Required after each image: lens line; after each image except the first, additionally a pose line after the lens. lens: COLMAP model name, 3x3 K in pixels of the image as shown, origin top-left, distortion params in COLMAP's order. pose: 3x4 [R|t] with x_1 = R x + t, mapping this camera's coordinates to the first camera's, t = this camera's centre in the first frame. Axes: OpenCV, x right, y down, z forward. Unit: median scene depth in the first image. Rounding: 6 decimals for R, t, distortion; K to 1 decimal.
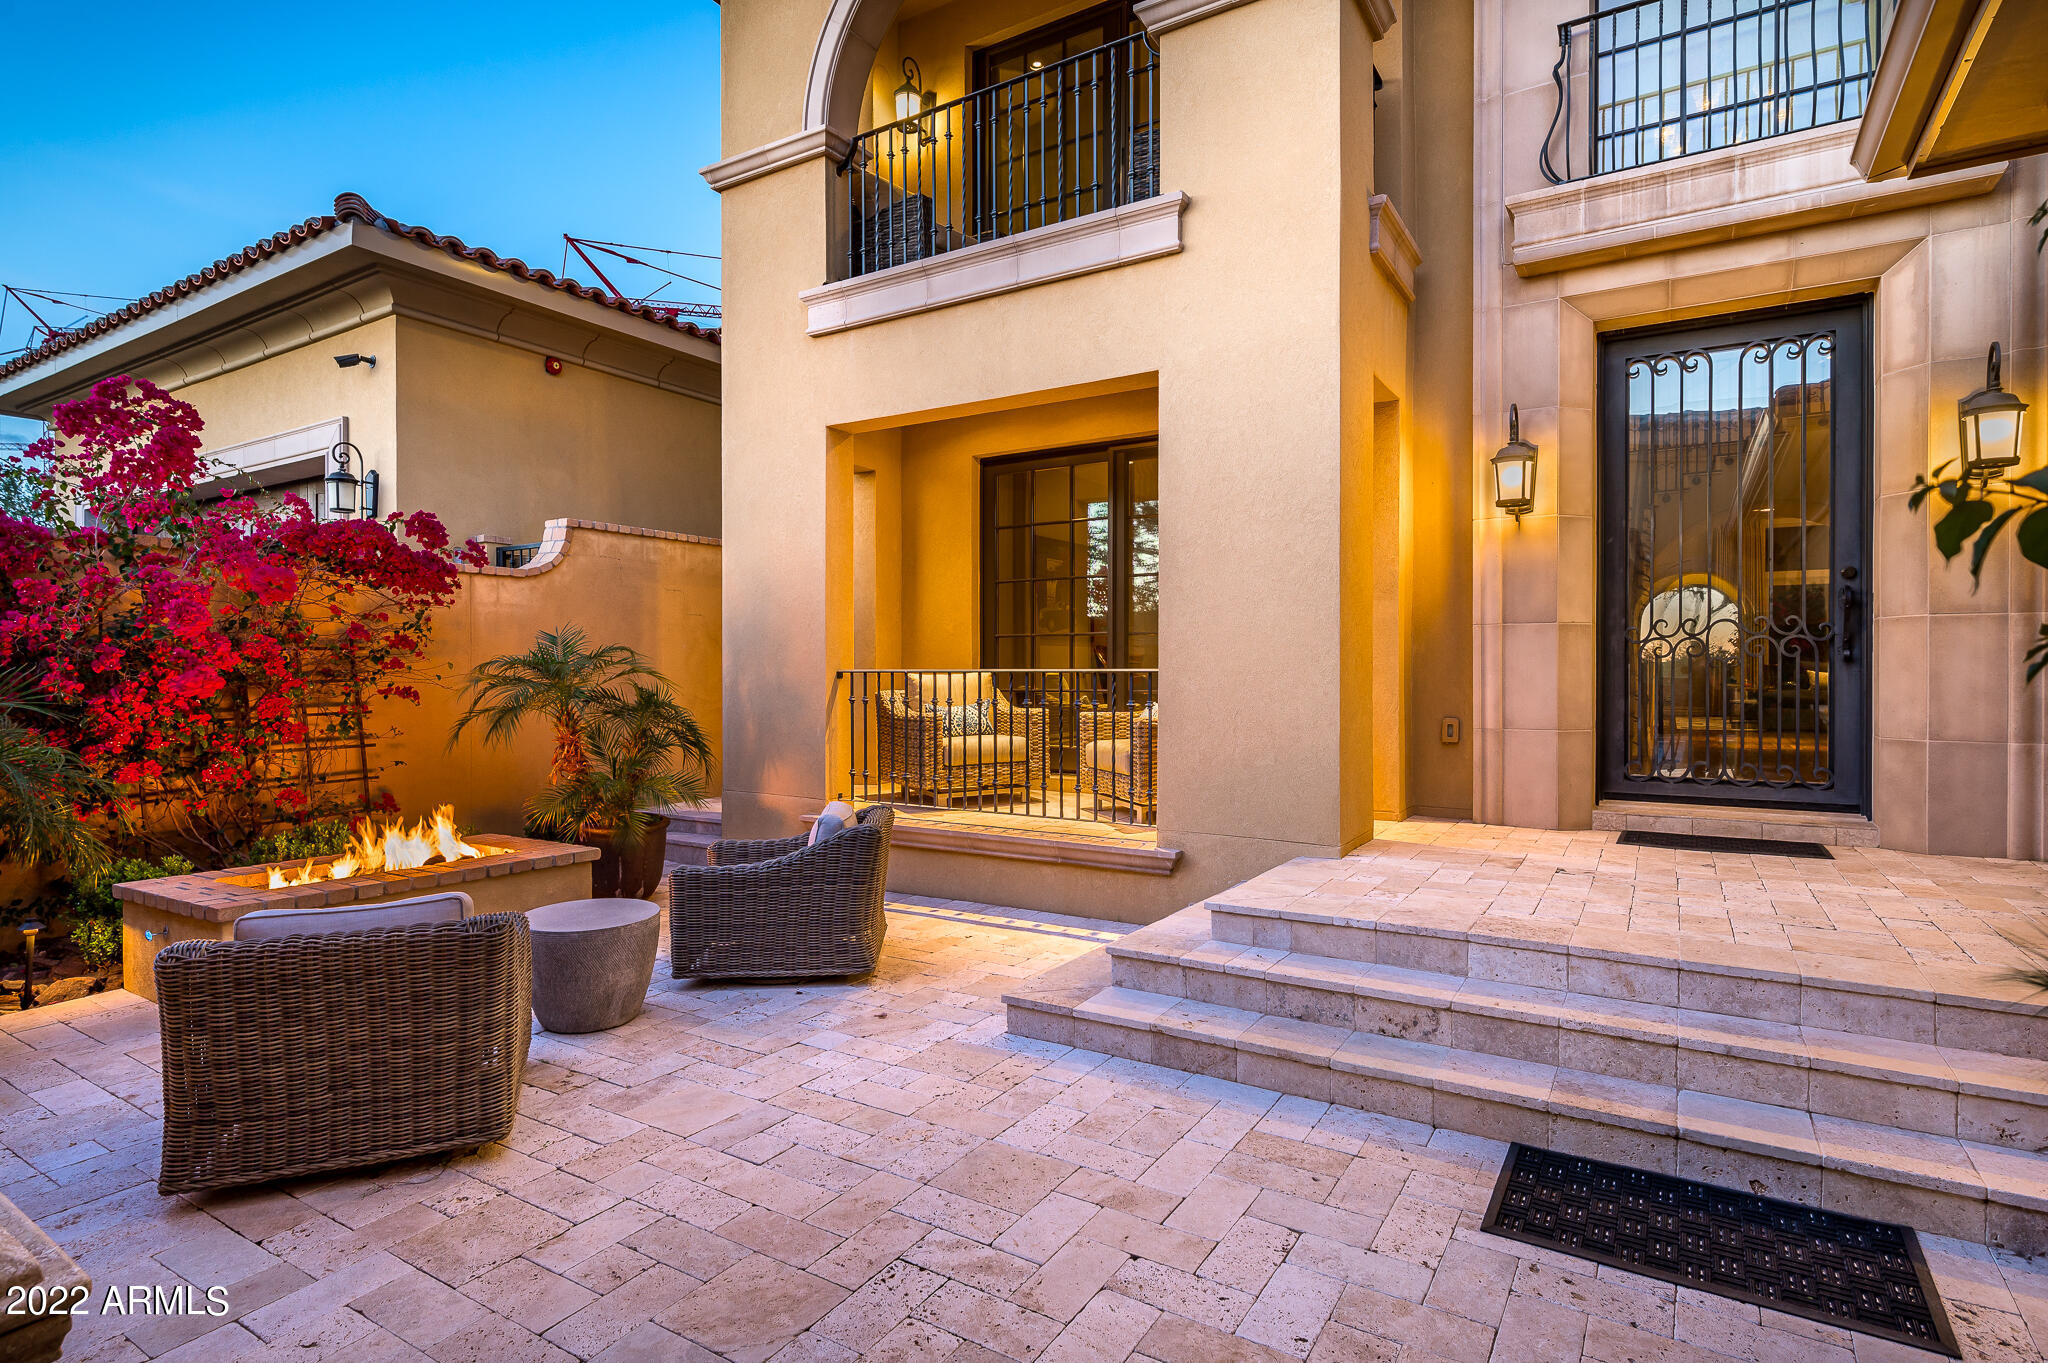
lens RADIAL K [[1053.4, 0, 1014.8], [0, 1053.4, 682.9], [0, 0, 1]] dist [-0.003361, 0.001410]
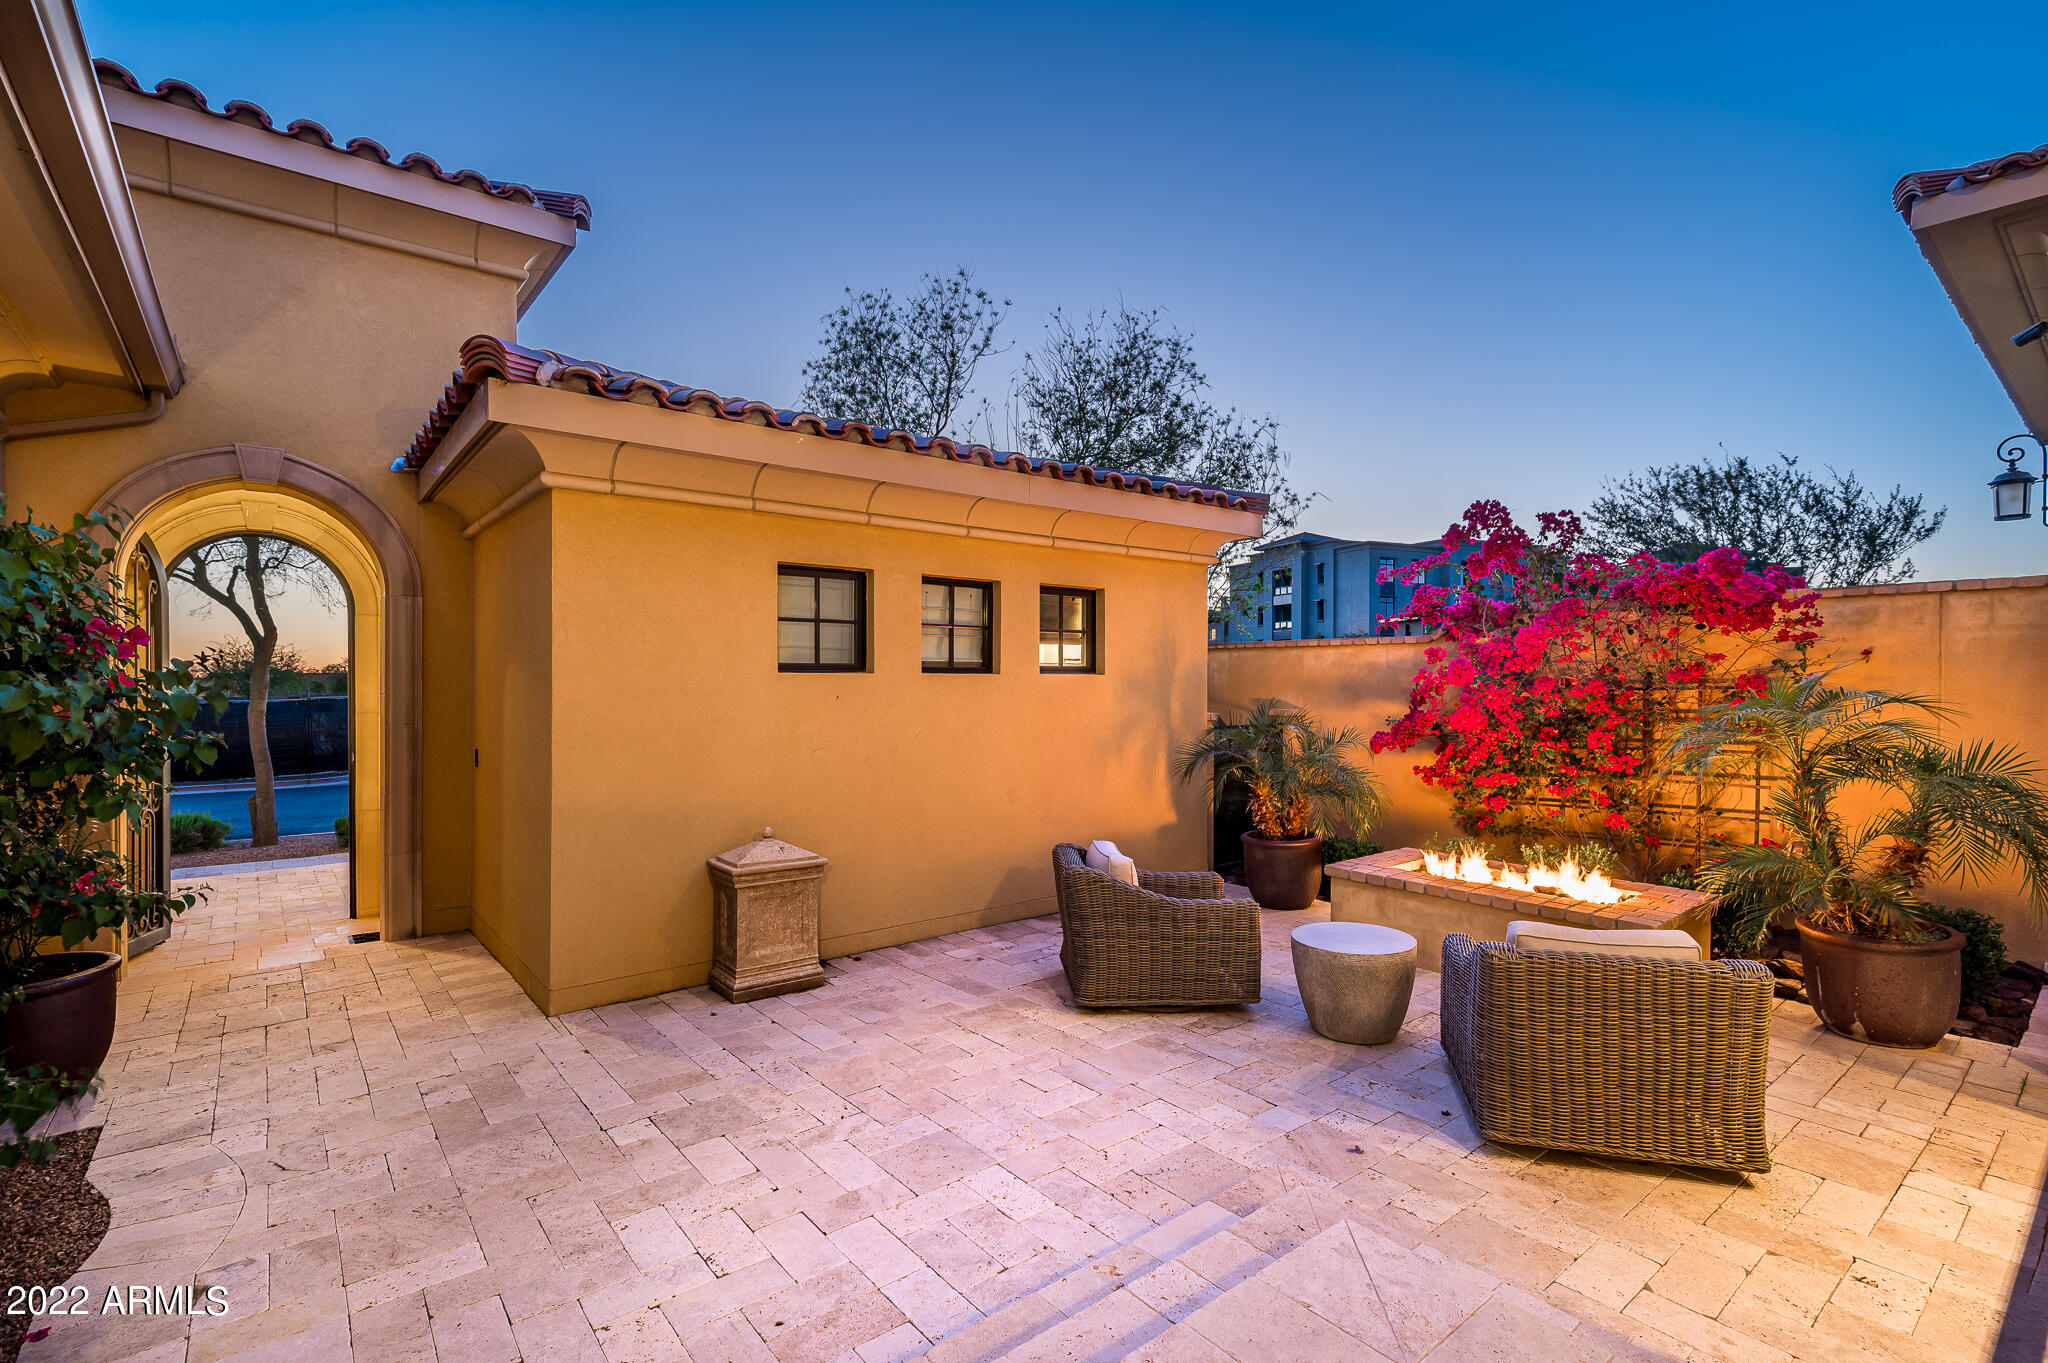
lens RADIAL K [[938.9, 0, 1021.0], [0, 938.9, 680.1], [0, 0, 1]] dist [-0.001773, -0.000115]
pose [[-0.327722, 0.002833, -0.944770, 0.530696], [-0.006694, 0.999963, 0.005321, -0.047947], [0.944750, 0.008068, -0.327691, 0.790015]]
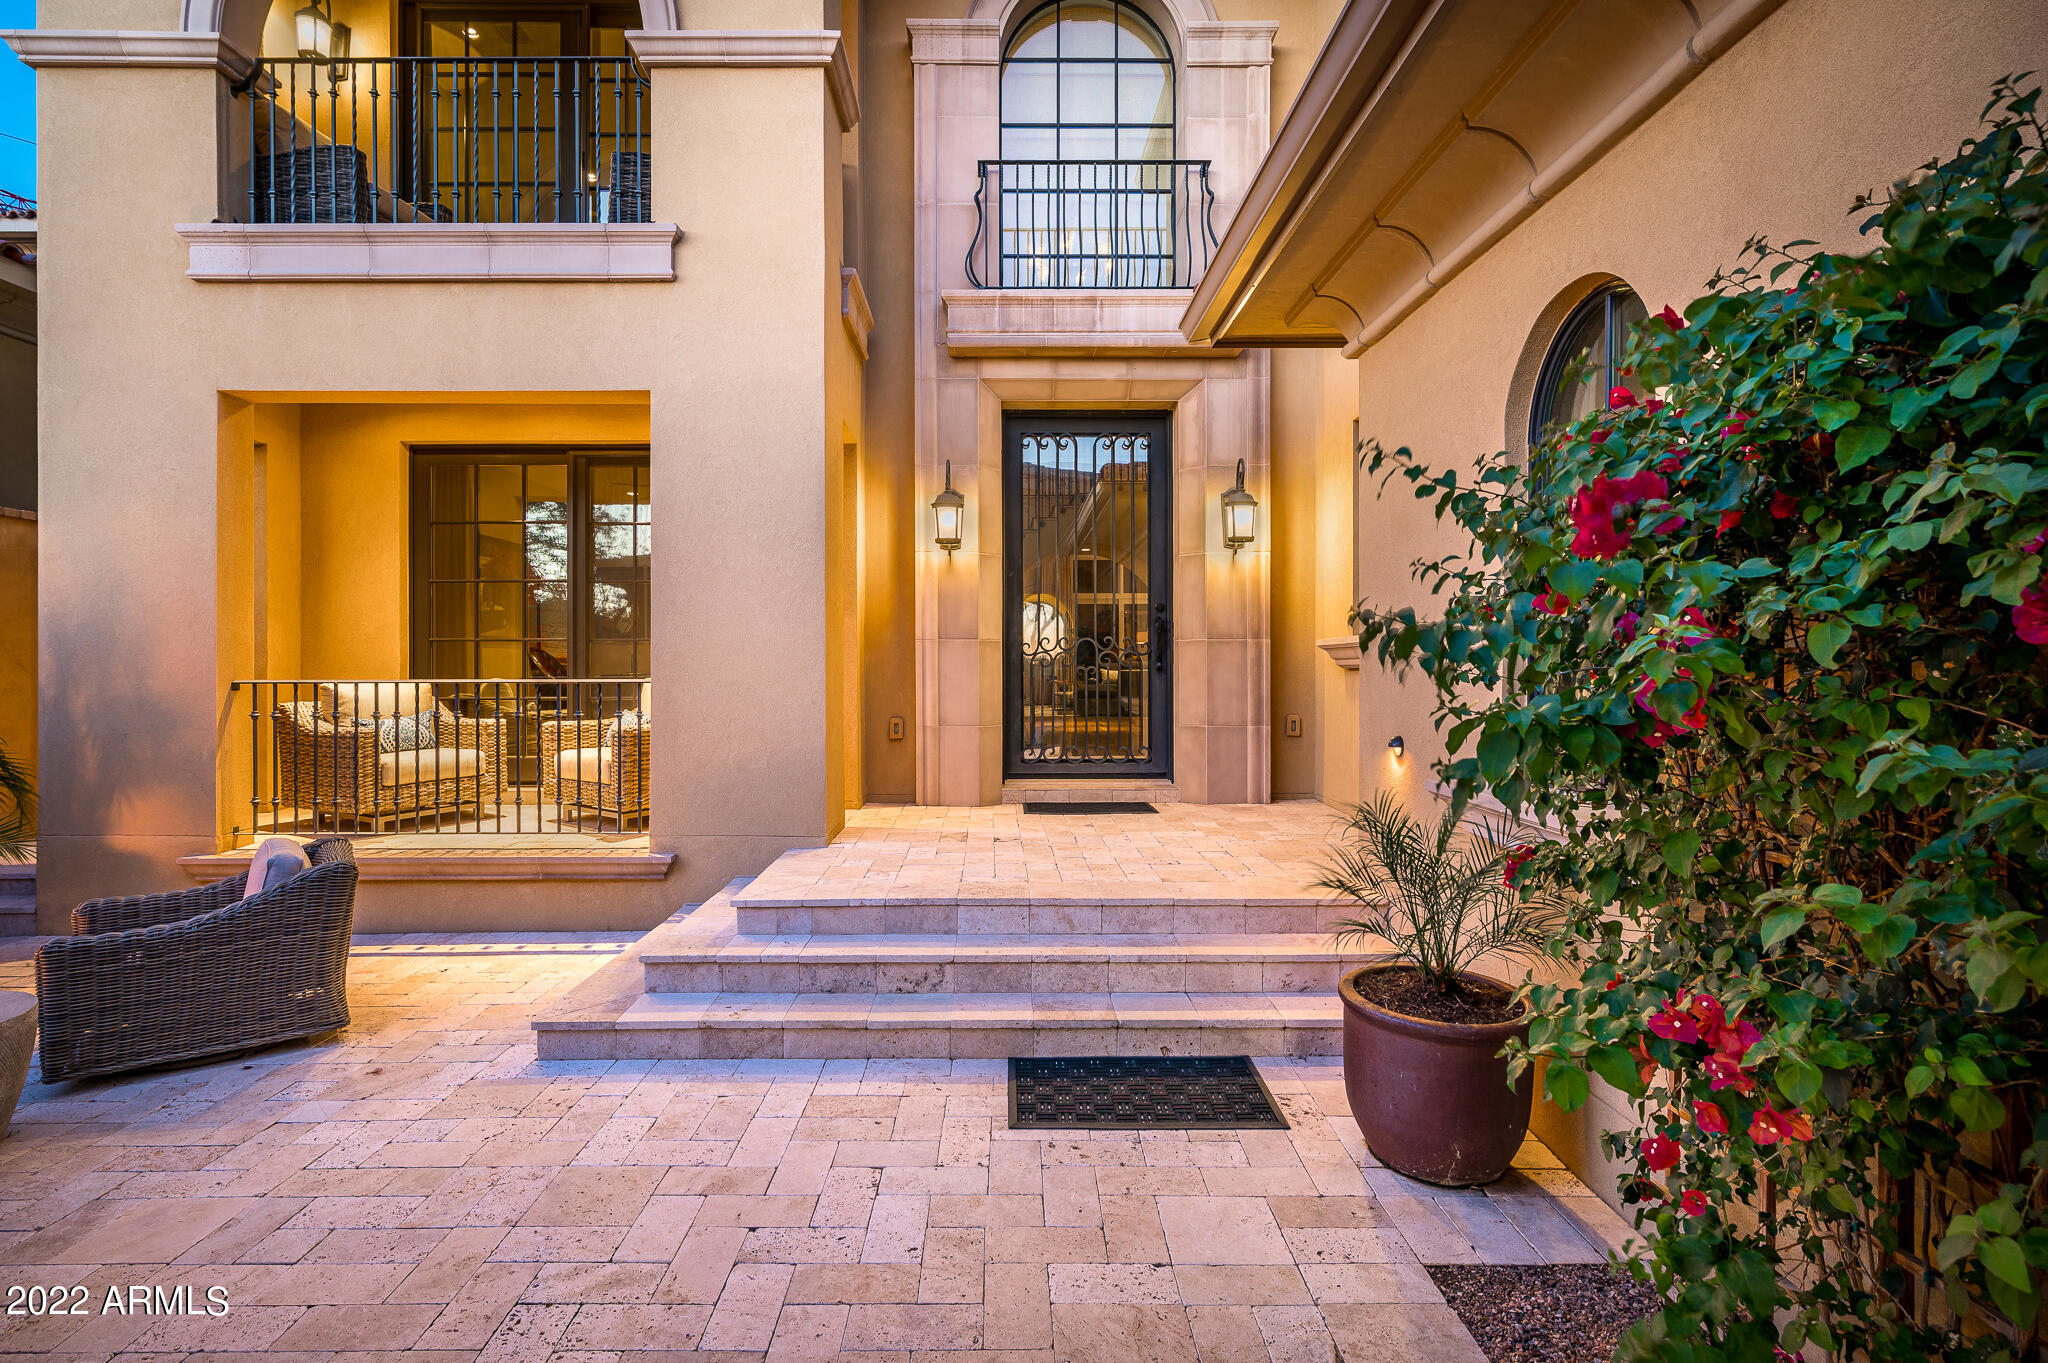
lens RADIAL K [[1004.9, 0, 1010.2], [0, 1004.9, 672.3], [0, 0, 1]] dist [-0.000917, 0.000375]
pose [[0.840329, -0.004043, 0.542061, -0.108082], [0.006981, 0.999970, -0.003365, -0.016136], [-0.542031, 0.006613, 0.840332, -0.017688]]
